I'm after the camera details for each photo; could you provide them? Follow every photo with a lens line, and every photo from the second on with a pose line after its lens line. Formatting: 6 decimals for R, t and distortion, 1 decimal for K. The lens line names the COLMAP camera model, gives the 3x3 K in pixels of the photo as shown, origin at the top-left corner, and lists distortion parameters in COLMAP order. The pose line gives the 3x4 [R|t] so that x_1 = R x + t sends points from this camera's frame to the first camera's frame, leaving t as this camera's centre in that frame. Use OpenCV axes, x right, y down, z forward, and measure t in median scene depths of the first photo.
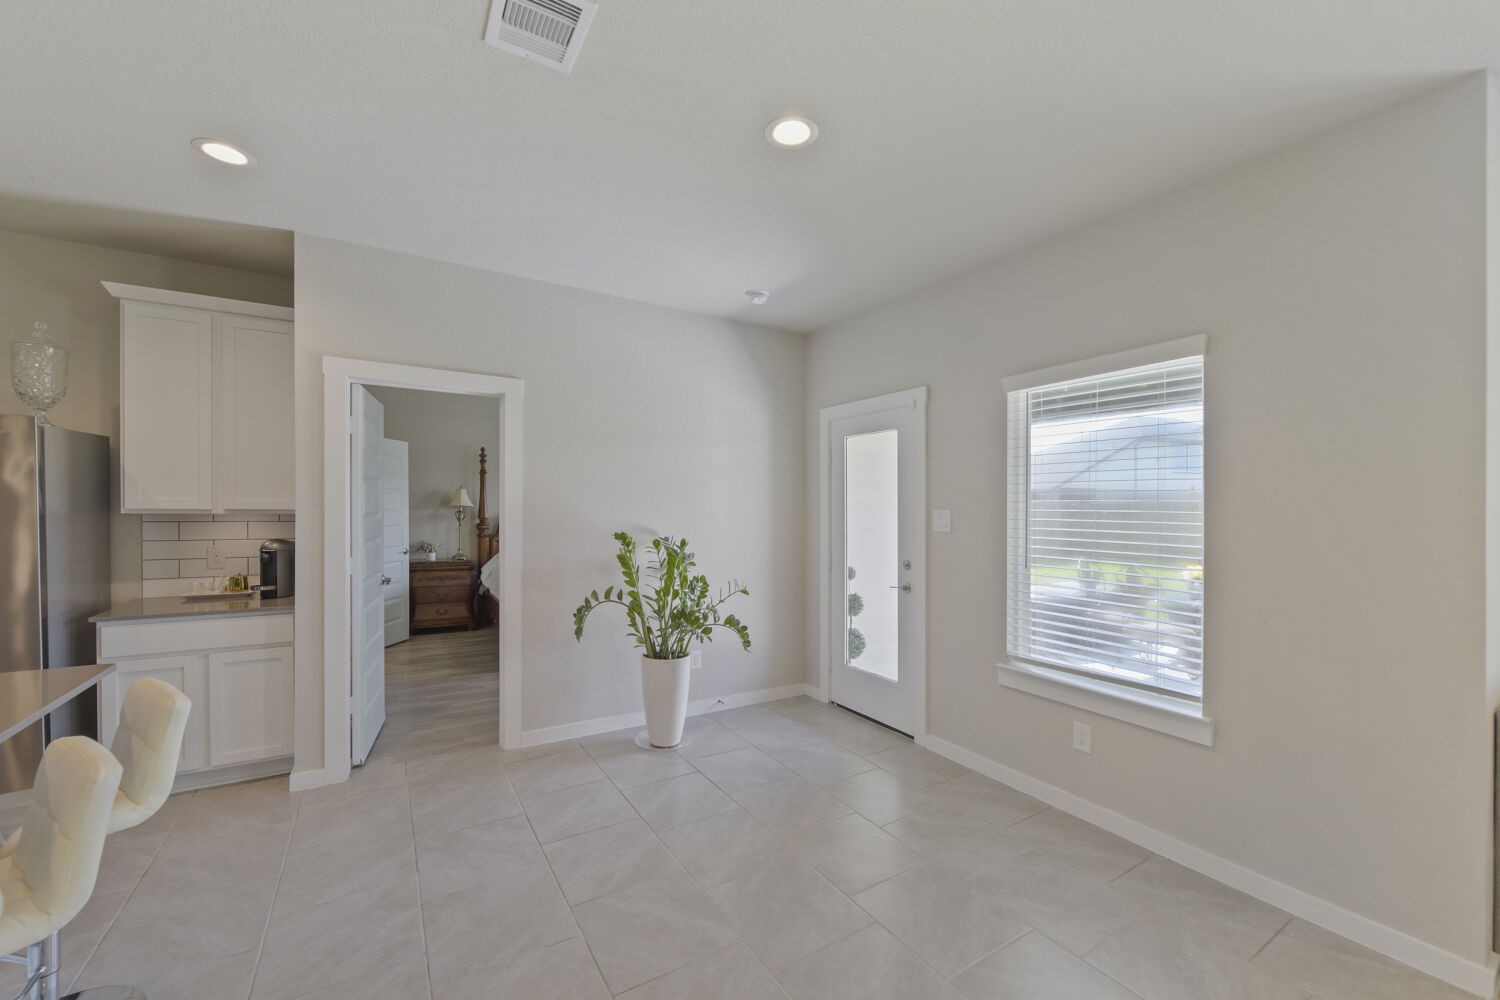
lens RADIAL K [[591.6, 0, 738.8], [0, 591.6, 506.2], [0, 0, 1]] dist [-0.008498, -0.000997]
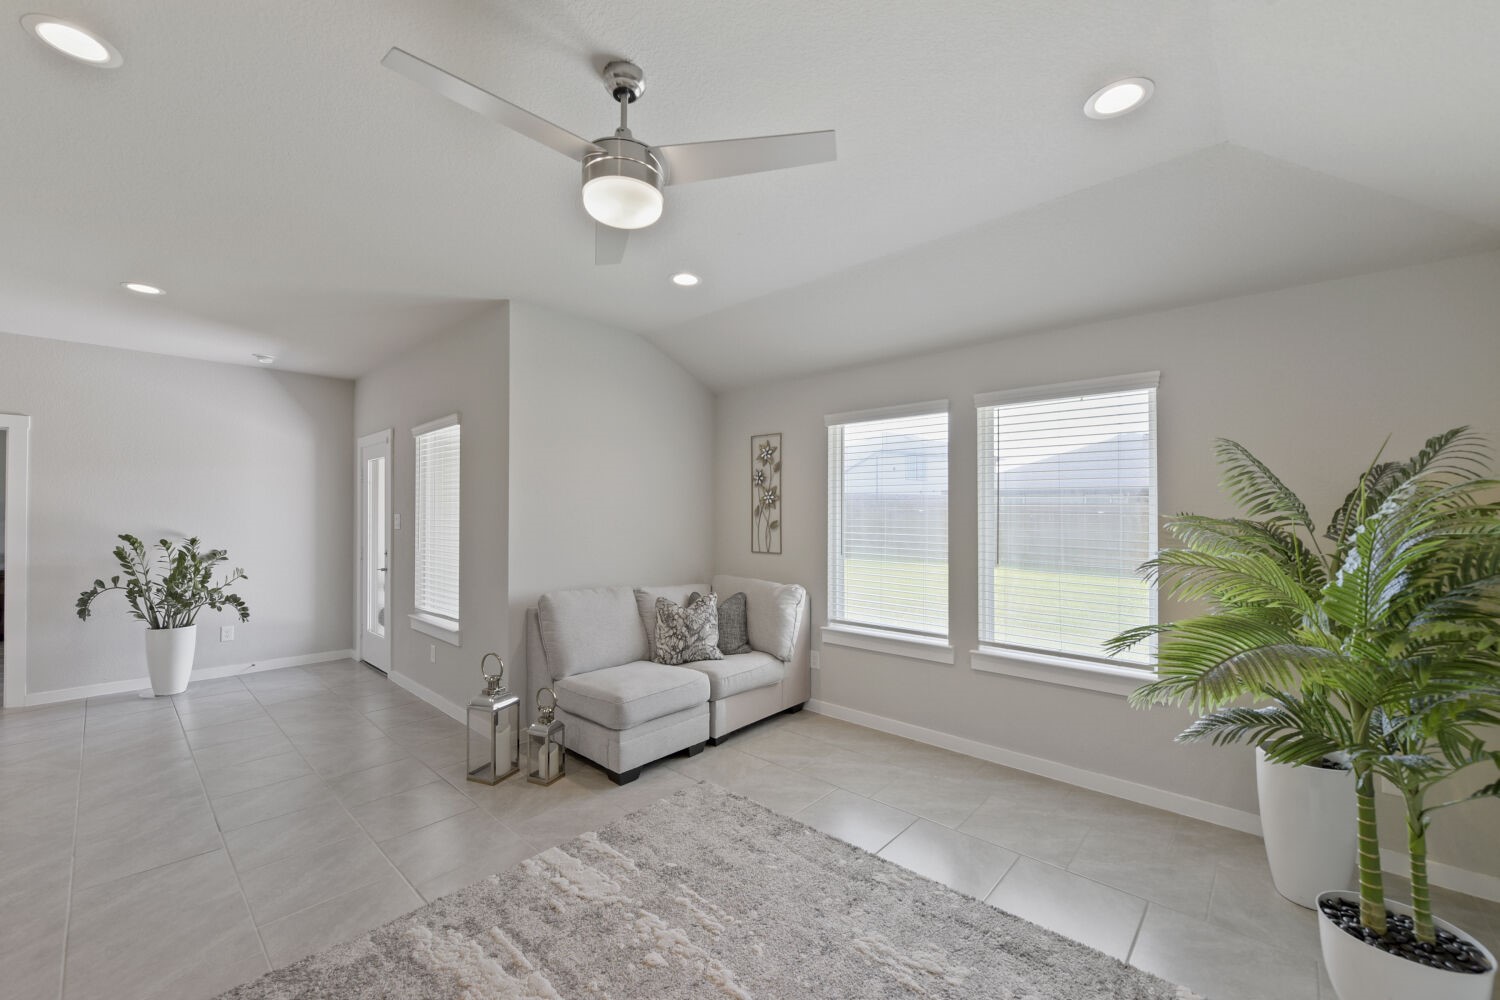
lens RADIAL K [[591.6, 0, 754.3], [0, 591.6, 499.5], [0, 0, 1]] dist [-0.008498, -0.000997]
pose [[0.957668, -0.007381, 0.287779, 0.743942], [0.012390, 0.999802, -0.015588, 0.003646], [-0.287607, 0.018494, 0.957570, -0.626320]]
